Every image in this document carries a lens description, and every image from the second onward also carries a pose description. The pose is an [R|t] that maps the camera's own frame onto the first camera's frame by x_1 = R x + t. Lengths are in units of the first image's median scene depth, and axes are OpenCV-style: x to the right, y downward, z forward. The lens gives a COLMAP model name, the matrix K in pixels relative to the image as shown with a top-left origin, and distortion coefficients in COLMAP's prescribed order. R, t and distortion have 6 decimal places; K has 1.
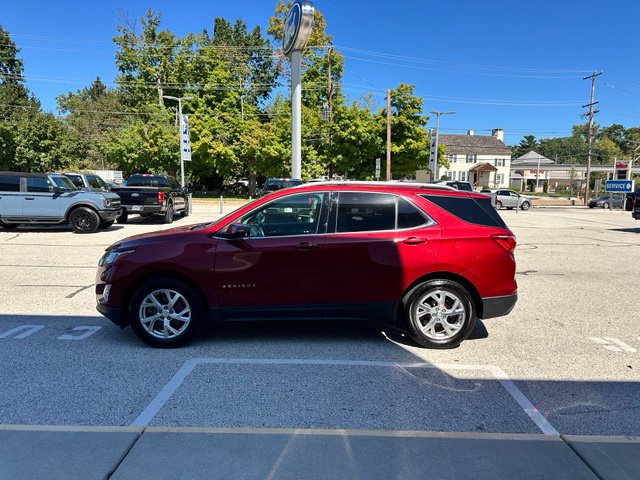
lens RADIAL K [[450.9, 0, 318.5], [0, 450.9, 248.6], [0, 0, 1]] dist [0.055862, -0.075610]
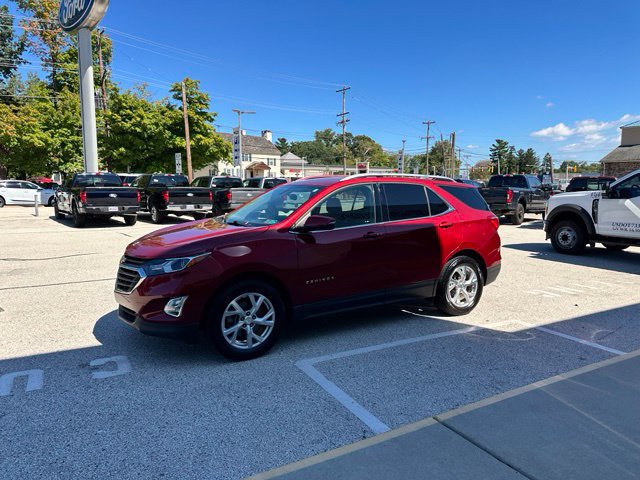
lens RADIAL K [[450.9, 0, 324.6], [0, 450.9, 239.1], [0, 0, 1]] dist [0.055862, -0.075610]
pose [[0.862638, -0.066552, 0.501424, -0.078492], [0.073694, 0.997265, 0.005582, -0.001222], [-0.500424, 0.032137, 0.865184, 0.018550]]
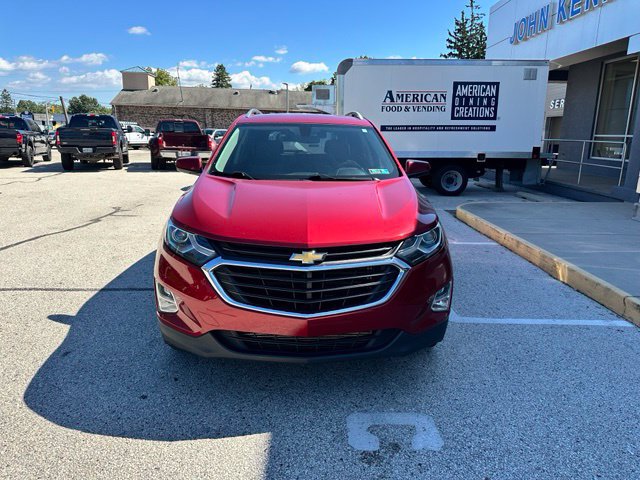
lens RADIAL K [[450.9, 0, 324.1], [0, 450.9, 236.3], [0, 0, 1]] dist [0.055862, -0.075610]
pose [[-0.021274, -0.231539, 0.972593, -0.124465], [0.116921, 0.965562, 0.232423, -0.016227], [-0.992913, 0.118661, 0.006531, 0.140486]]
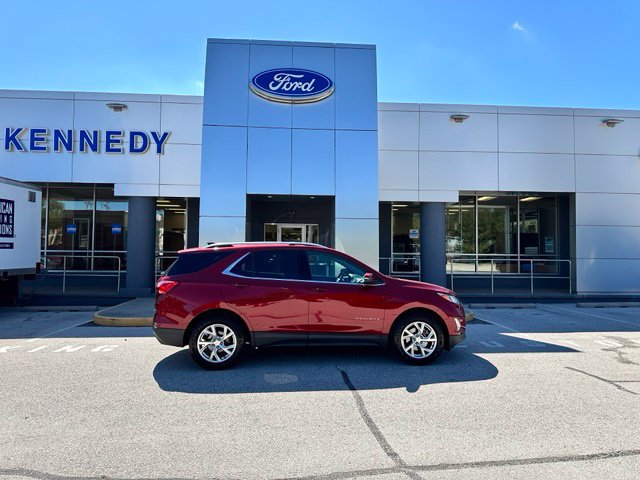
lens RADIAL K [[450.9, 0, 323.4], [0, 450.9, 237.8], [0, 0, 1]] dist [0.055862, -0.075610]
pose [[-0.996400, -0.022588, -0.081714, 0.008216], [-0.030657, 0.994626, 0.098893, -0.042867], [0.079041, 0.101042, -0.991737, 0.332308]]
